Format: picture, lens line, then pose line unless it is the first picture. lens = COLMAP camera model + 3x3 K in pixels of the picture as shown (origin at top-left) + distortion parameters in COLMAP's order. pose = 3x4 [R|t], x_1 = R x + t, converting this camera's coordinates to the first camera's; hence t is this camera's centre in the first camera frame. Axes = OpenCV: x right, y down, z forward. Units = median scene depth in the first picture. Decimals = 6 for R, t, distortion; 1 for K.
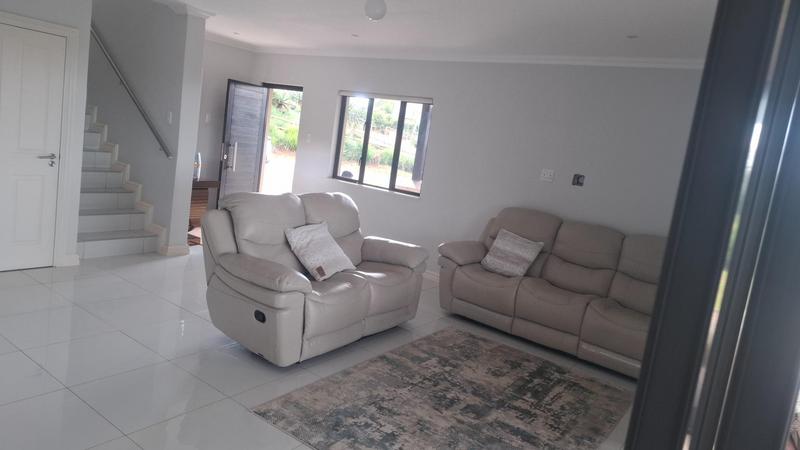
lens RADIAL K [[551.4, 0, 388.8], [0, 551.4, 221.8], [0, 0, 1]] dist [0.102746, -0.124430]
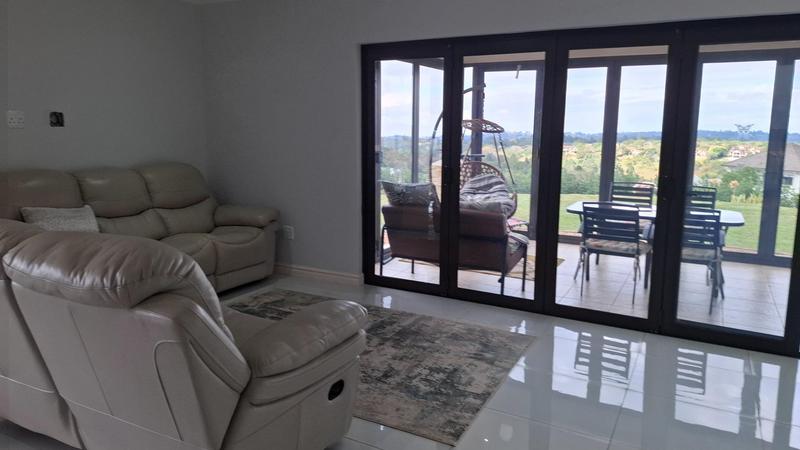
lens RADIAL K [[567.7, 0, 378.4], [0, 567.7, 217.5], [0, 0, 1]] dist [0.125718, -0.155840]
pose [[-0.131878, -0.291590, 0.947409, -0.868114], [0.117423, 0.944432, 0.307019, -0.230829], [-0.984287, 0.151737, -0.090310, 1.053497]]
